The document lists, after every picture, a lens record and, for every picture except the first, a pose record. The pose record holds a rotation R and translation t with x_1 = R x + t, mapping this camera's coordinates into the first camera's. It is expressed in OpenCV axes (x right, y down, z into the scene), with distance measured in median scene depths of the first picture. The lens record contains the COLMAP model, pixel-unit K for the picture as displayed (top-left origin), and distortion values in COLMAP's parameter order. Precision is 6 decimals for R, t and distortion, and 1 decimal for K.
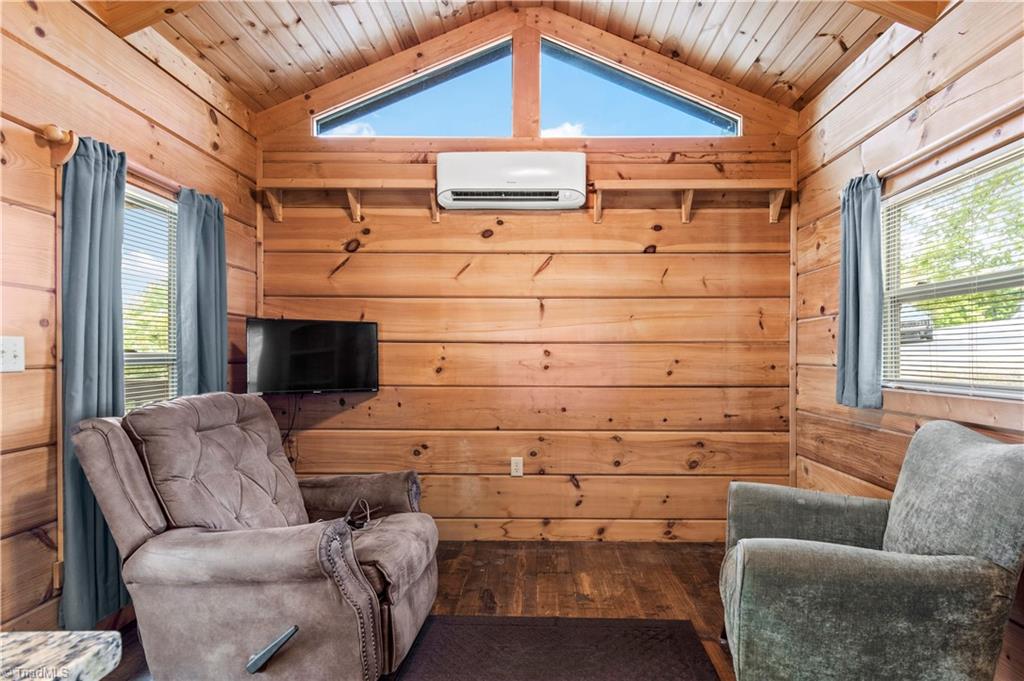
lens RADIAL K [[557.4, 0, 543.2], [0, 557.4, 358.3], [0, 0, 1]] dist [-0.001514, -0.000009]
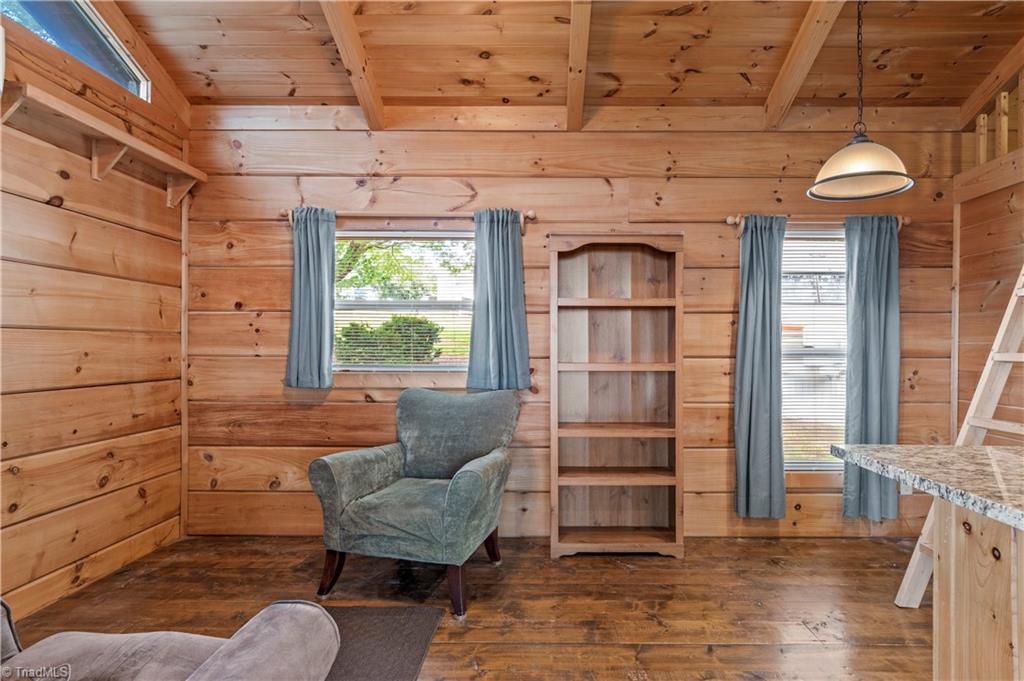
lens RADIAL K [[549.2, 0, 545.0], [0, 549.2, 347.6], [0, 0, 1]] dist [-0.003184, -0.000342]
pose [[-0.000698, 0.000319, 1.000000, -0.525595], [0.002172, 0.999998, -0.000318, -0.002033], [-0.999997, 0.002172, -0.000699, 0.359826]]
